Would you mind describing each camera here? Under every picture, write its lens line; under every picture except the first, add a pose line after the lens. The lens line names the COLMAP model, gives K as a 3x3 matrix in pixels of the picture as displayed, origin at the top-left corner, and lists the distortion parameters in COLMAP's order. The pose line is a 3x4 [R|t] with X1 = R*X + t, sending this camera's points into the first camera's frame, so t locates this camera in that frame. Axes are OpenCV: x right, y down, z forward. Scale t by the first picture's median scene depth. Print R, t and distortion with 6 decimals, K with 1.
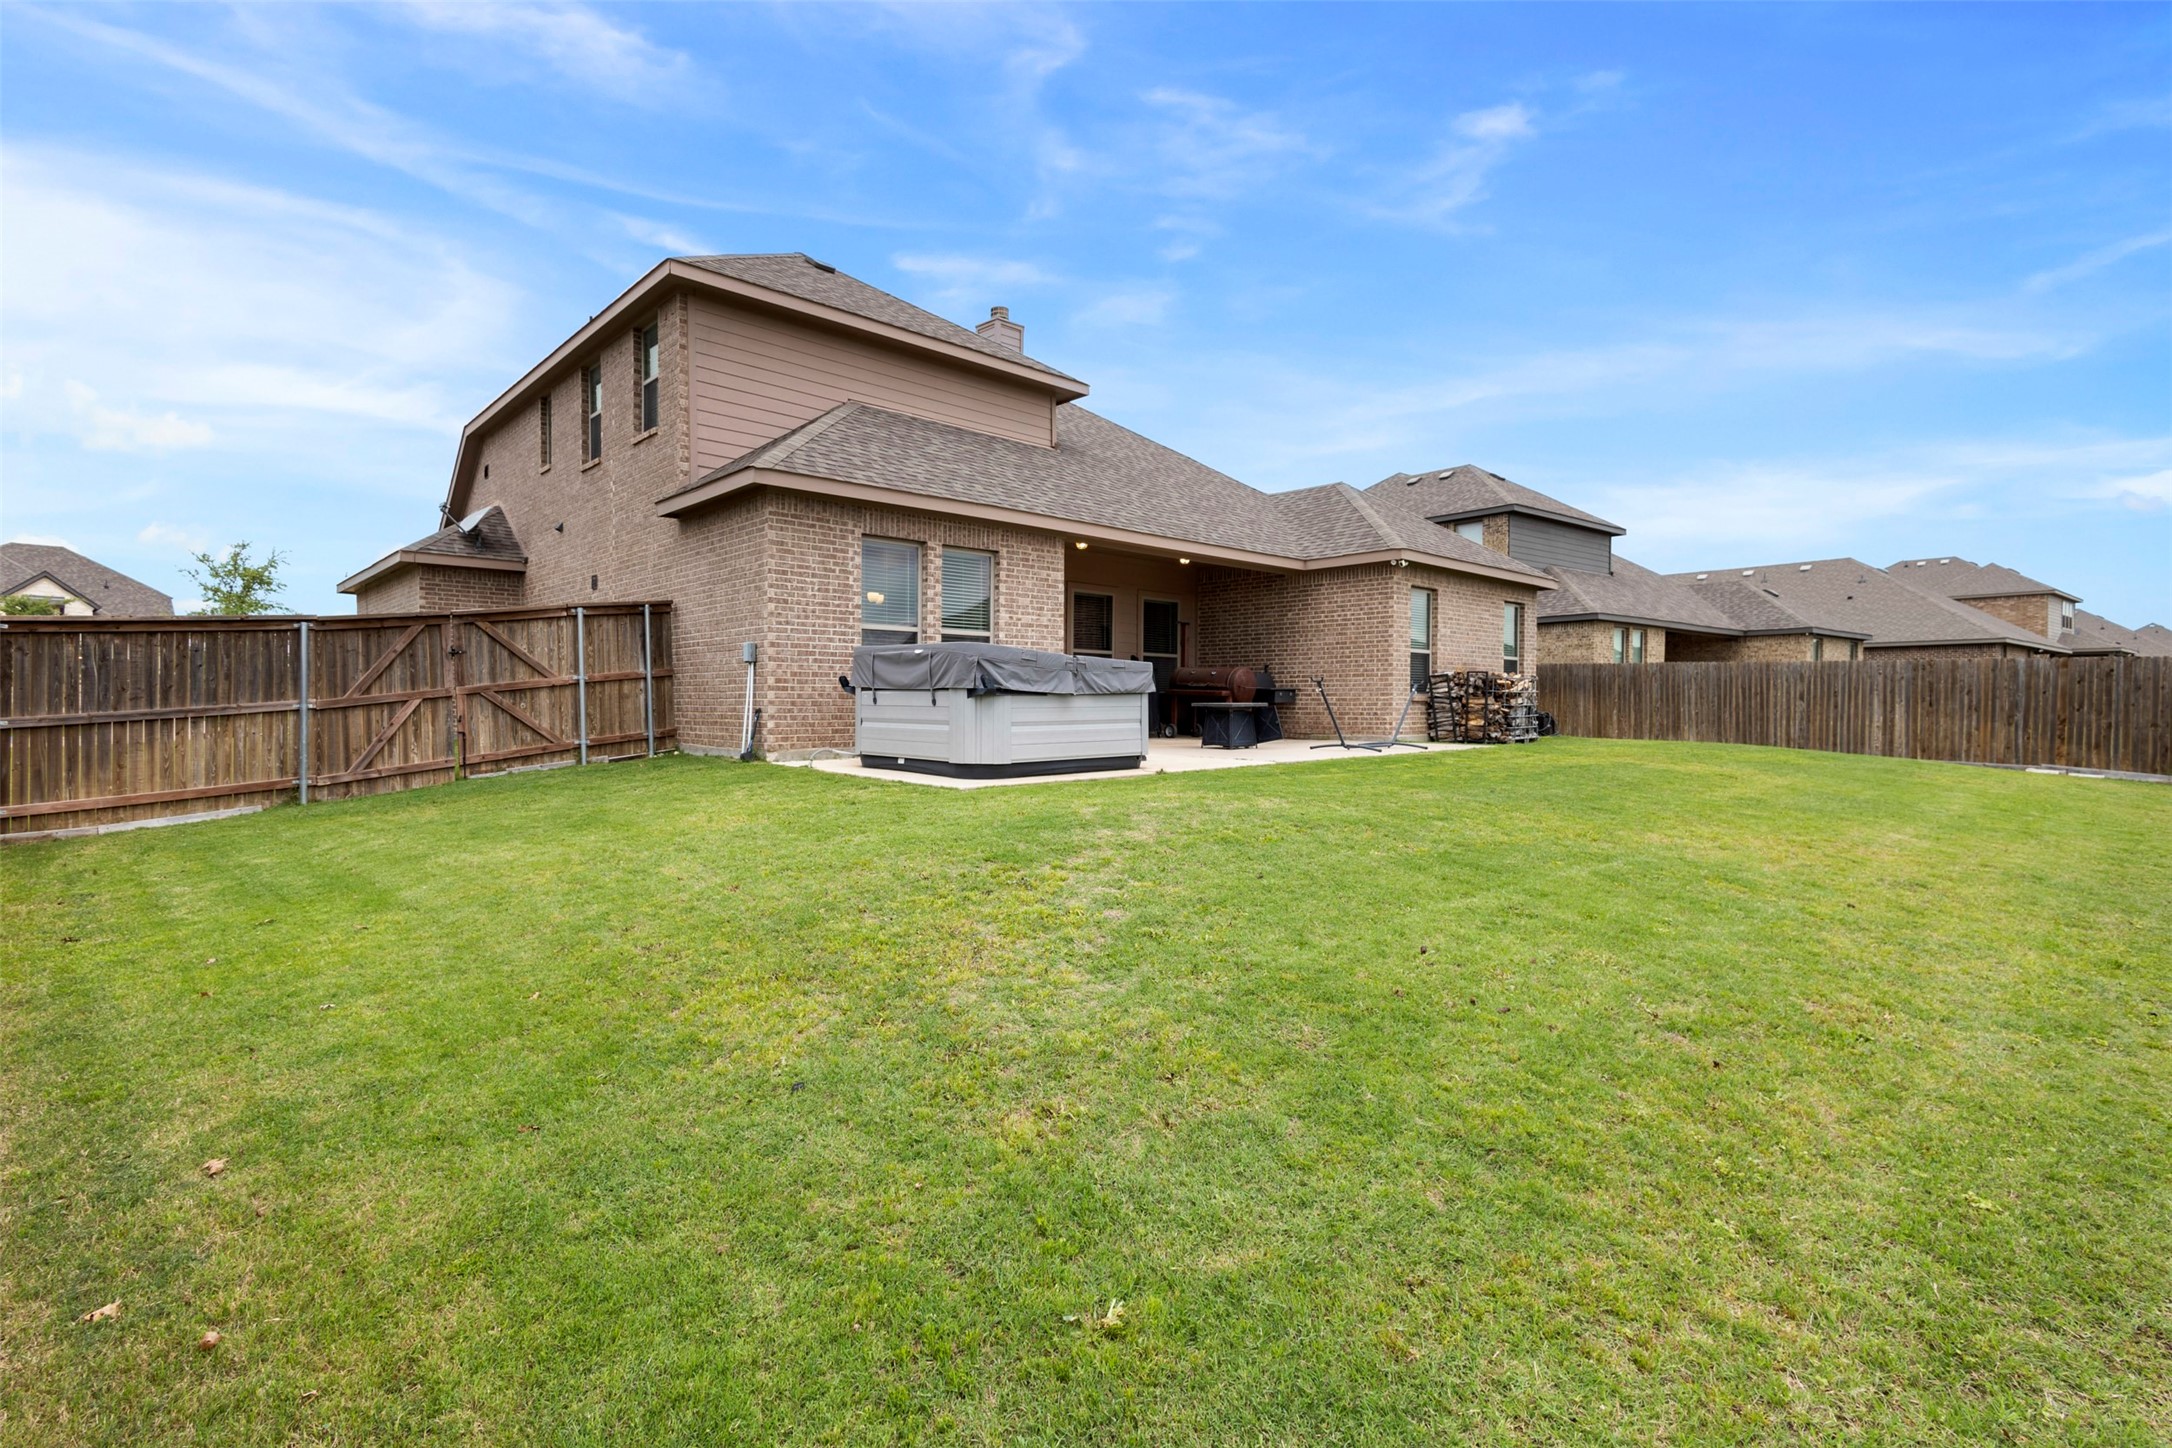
lens RADIAL K [[999.7, 0, 1090.3], [0, 999.7, 716.1], [0, 0, 1]] dist [0.016057, 0.001464]
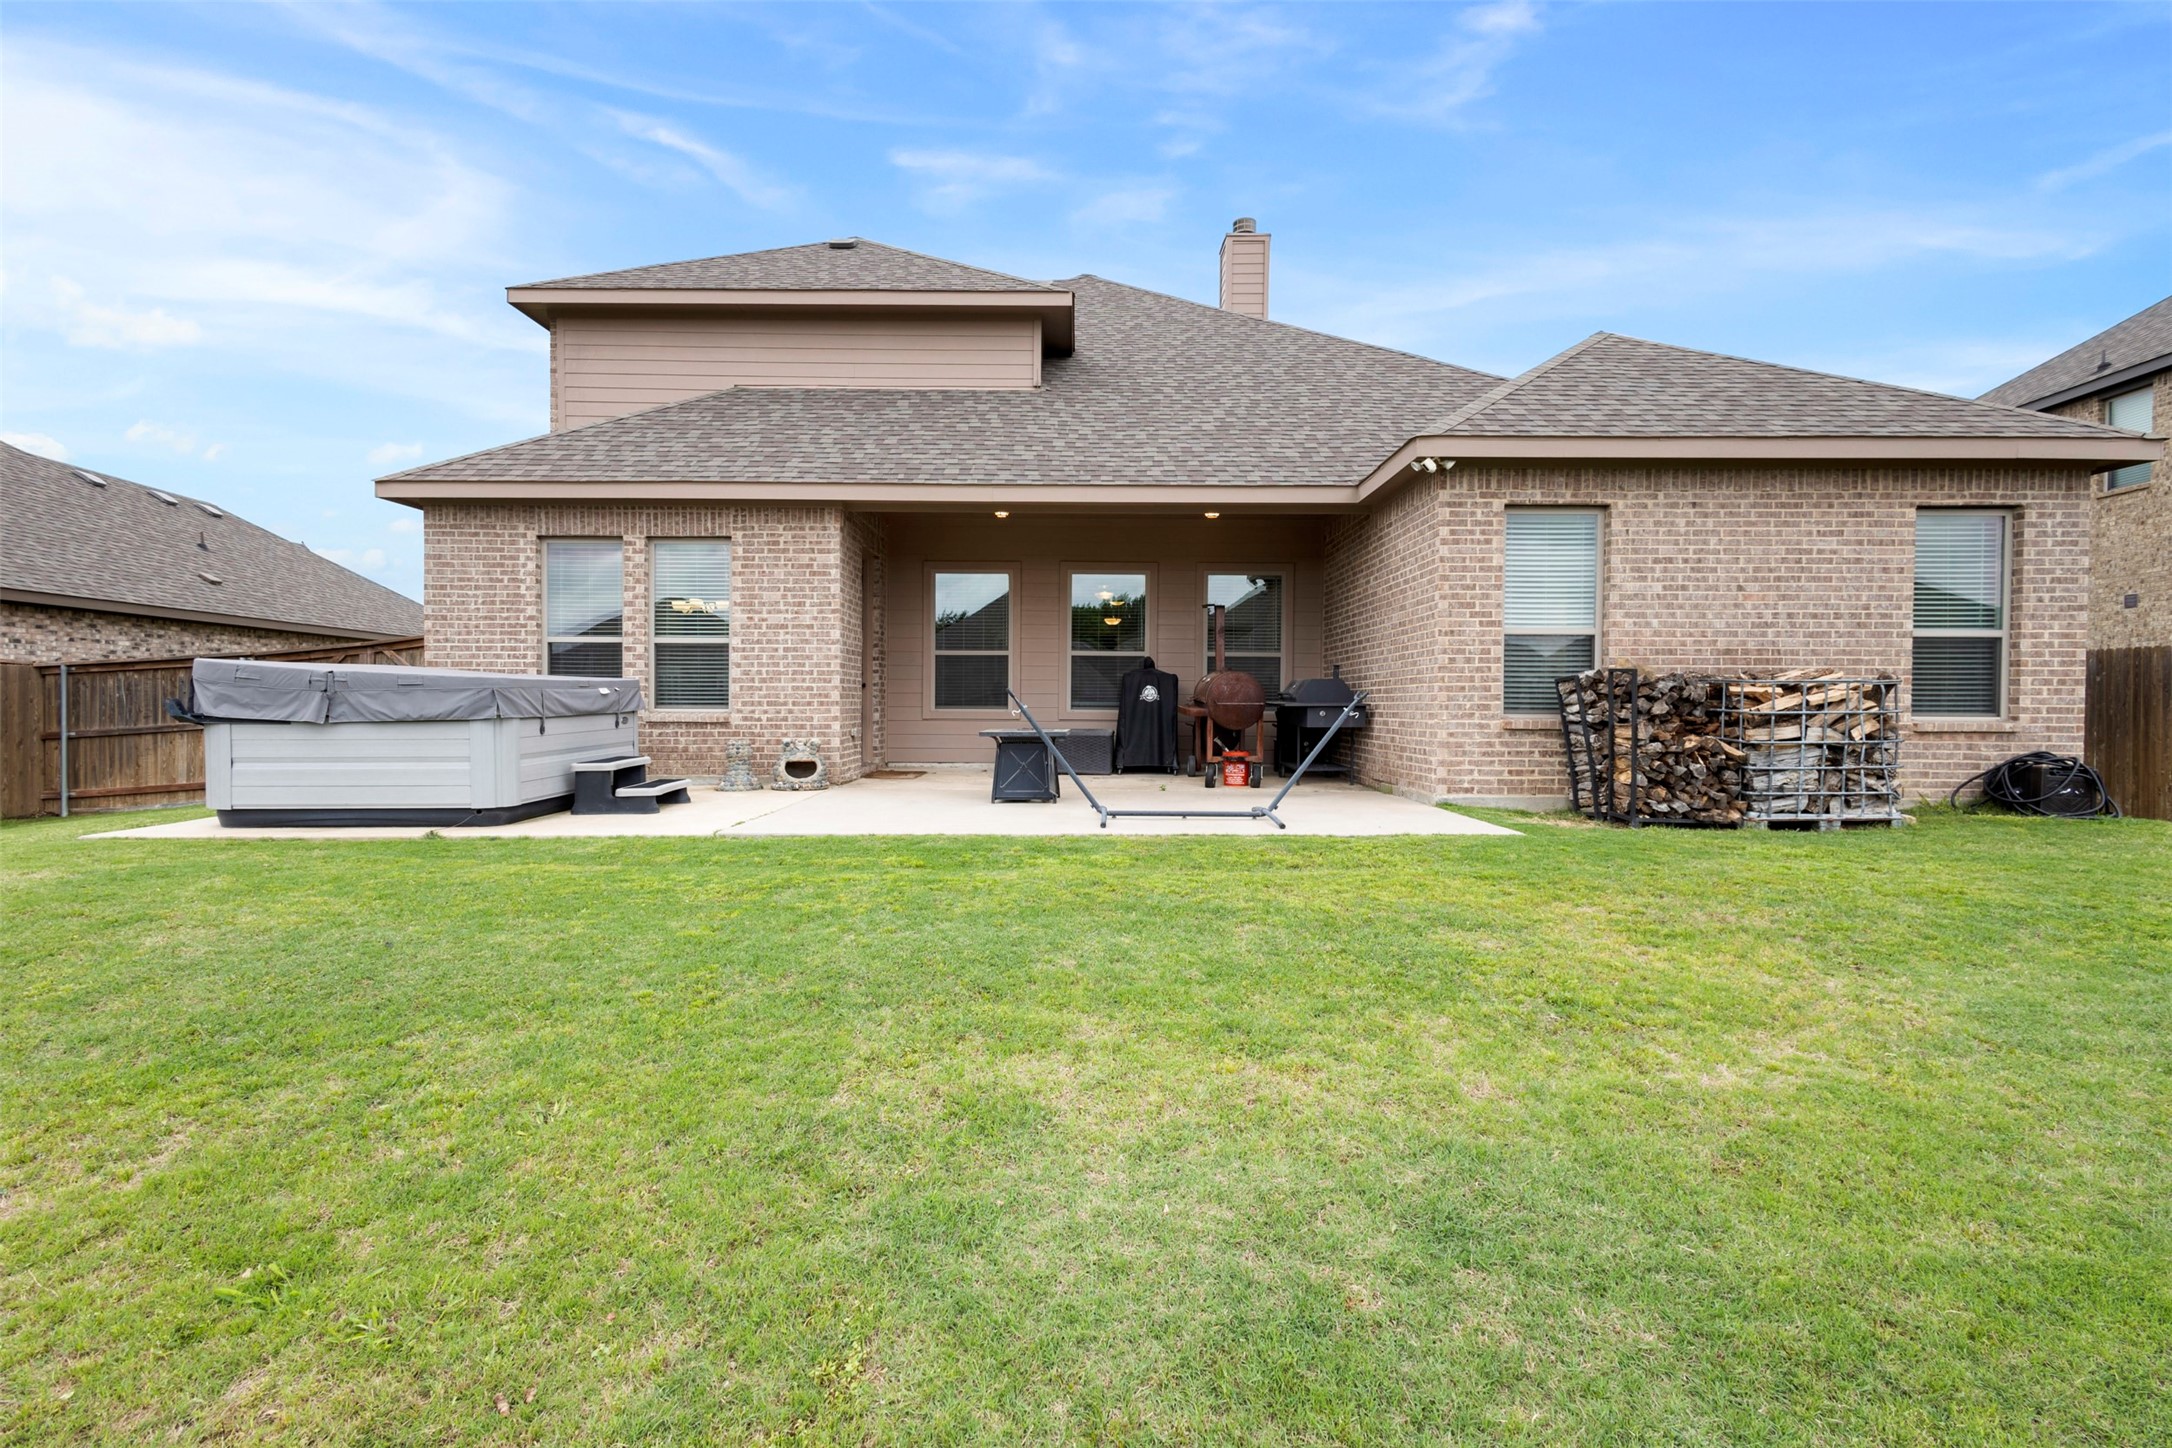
lens RADIAL K [[999.7, 0, 1104.3], [0, 999.7, 715.4], [0, 0, 1]] dist [0.016057, 0.001464]
pose [[0.720224, 0.009325, -0.693679, 0.769315], [-0.013718, 0.999906, -0.000802, -0.028287], [0.693606, 0.010093, 0.720284, 0.711181]]
